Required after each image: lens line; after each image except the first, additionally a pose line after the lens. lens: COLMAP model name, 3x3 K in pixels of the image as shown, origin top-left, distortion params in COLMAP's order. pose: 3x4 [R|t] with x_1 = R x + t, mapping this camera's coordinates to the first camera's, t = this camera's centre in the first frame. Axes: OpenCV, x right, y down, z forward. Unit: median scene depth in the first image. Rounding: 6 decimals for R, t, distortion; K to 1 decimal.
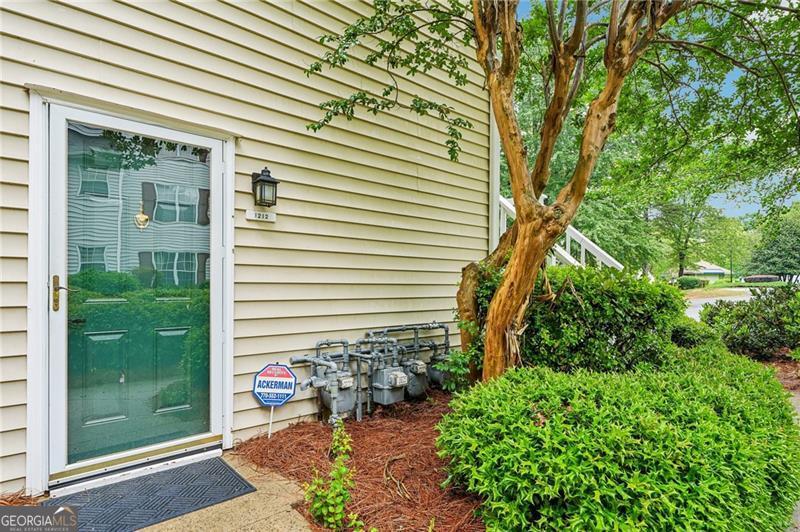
lens RADIAL K [[422.8, 0, 400.2], [0, 422.8, 286.0], [0, 0, 1]] dist [0.000740, -0.000749]
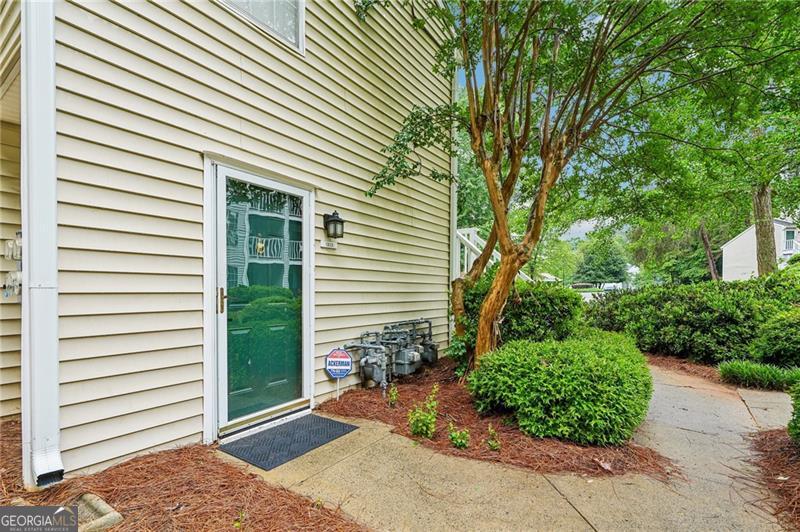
lens RADIAL K [[365.0, 0, 399.4], [0, 365.0, 299.1], [0, 0, 1]] dist [0.000906, 0.000107]
pose [[0.969504, -0.009649, 0.244887, -0.416074], [0.004987, 0.999794, 0.019651, -0.006821], [-0.245026, -0.017830, 0.969352, -0.250586]]
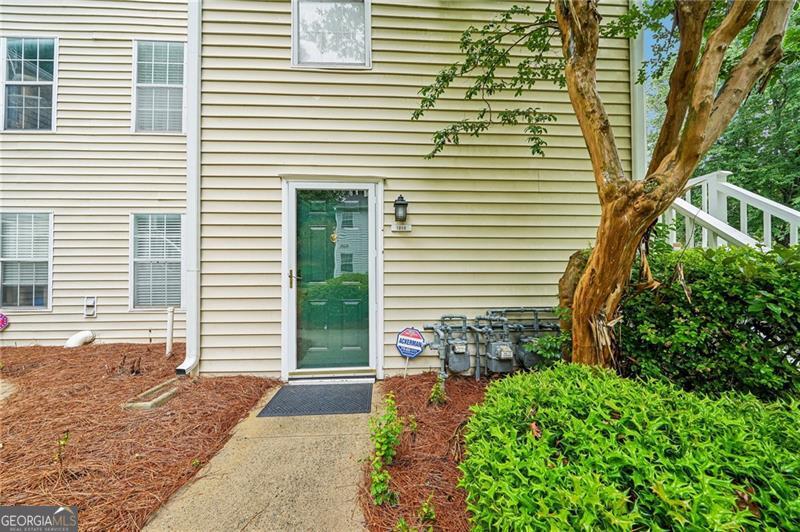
lens RADIAL K [[274.8, 0, 402.8], [0, 274.8, 270.8], [0, 0, 1]] dist [-0.005616, 0.000038]
pose [[0.793894, -0.014395, -0.607886, 0.274833], [0.005081, 0.999842, -0.017041, 0.002712], [0.608035, 0.010441, 0.793841, 0.242342]]
